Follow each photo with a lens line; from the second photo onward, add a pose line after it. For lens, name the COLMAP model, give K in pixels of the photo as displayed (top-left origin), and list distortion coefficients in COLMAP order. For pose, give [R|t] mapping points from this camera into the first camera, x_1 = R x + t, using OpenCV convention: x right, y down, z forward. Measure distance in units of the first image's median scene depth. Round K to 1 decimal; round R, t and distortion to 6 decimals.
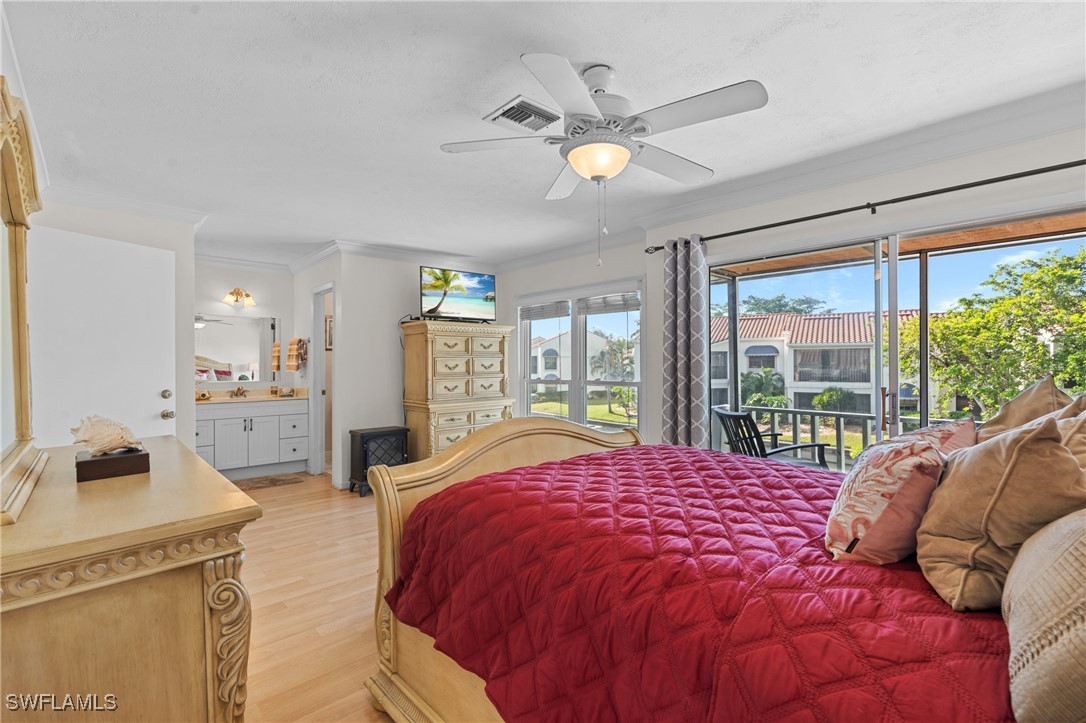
lens RADIAL K [[493.4, 0, 544.5], [0, 493.4, 361.6], [0, 0, 1]] dist [-0.002162, 0.000658]
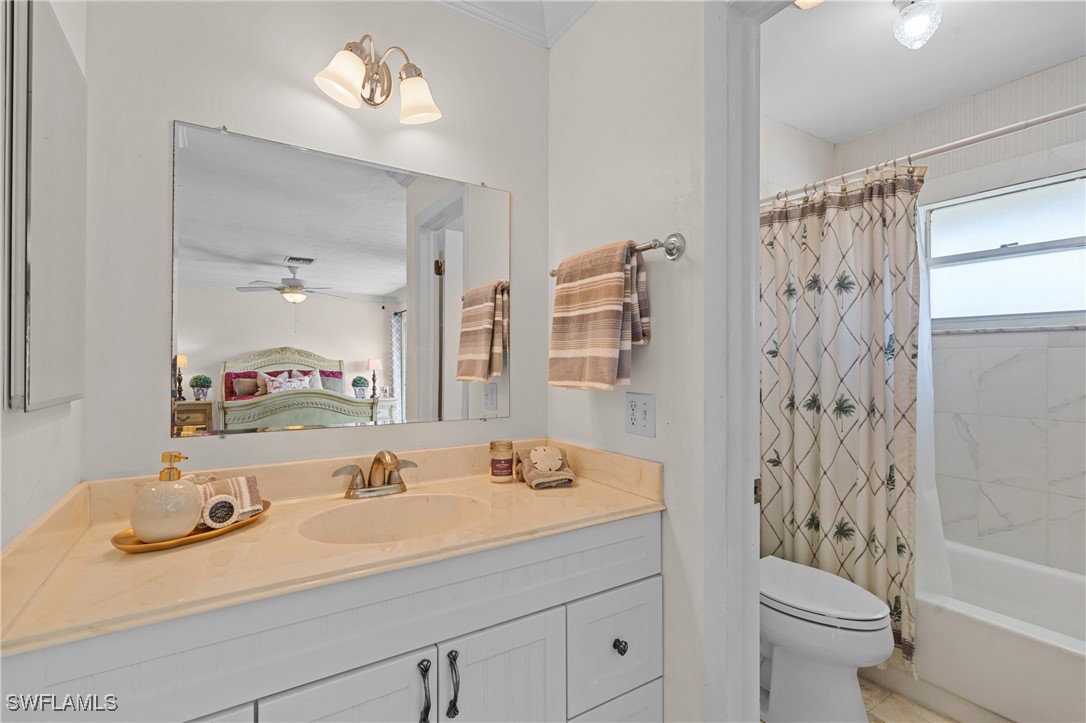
lens RADIAL K [[493.4, 0, 544.5], [0, 493.4, 361.6], [0, 0, 1]] dist [-0.002162, 0.000658]
pose [[0.984842, 0.004271, -0.173402, -0.494338], [-0.004141, 0.999991, 0.001116, 0.007979], [0.173405, -0.000381, 0.984851, 0.770289]]
